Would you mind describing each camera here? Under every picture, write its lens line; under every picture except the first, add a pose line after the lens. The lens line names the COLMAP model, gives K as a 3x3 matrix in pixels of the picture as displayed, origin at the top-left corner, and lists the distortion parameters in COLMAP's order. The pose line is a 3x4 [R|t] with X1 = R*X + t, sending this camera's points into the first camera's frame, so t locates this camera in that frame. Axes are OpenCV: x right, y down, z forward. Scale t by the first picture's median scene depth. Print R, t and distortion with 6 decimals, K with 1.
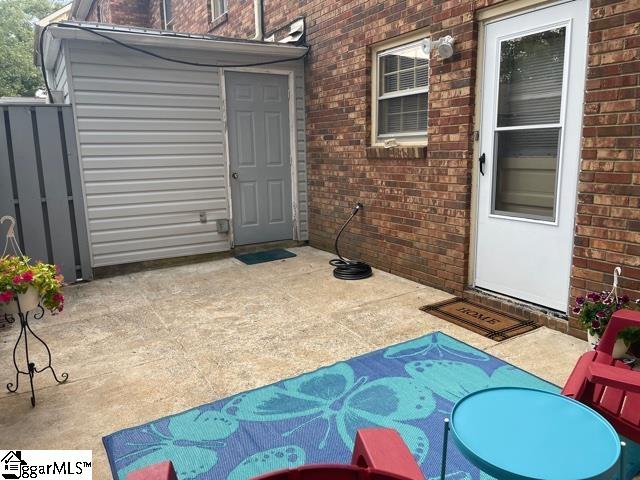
lens RADIAL K [[478.4, 0, 320.0], [0, 478.4, 240.0], [0, 0, 1]] dist [0.000197, -0.000187]
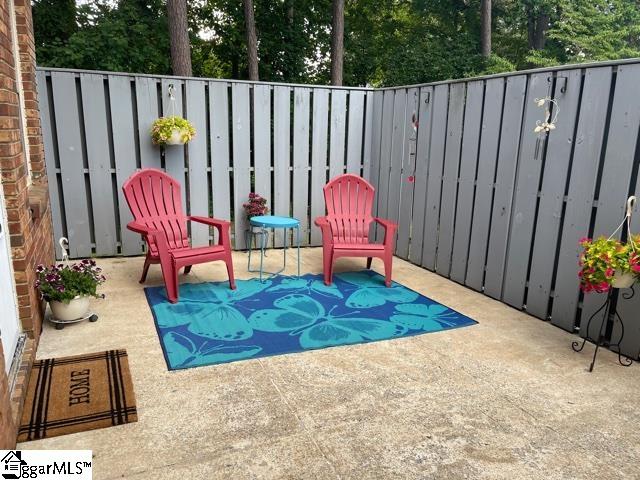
lens RADIAL K [[478.4, 0, 320.0], [0, 478.4, 240.0], [0, 0, 1]] dist [0.000197, -0.000187]
pose [[-0.995706, -0.020469, 0.090282, -0.065701], [0.017523, 0.915941, 0.400931, -0.345162], [-0.090900, 0.400791, -0.911649, 1.806591]]
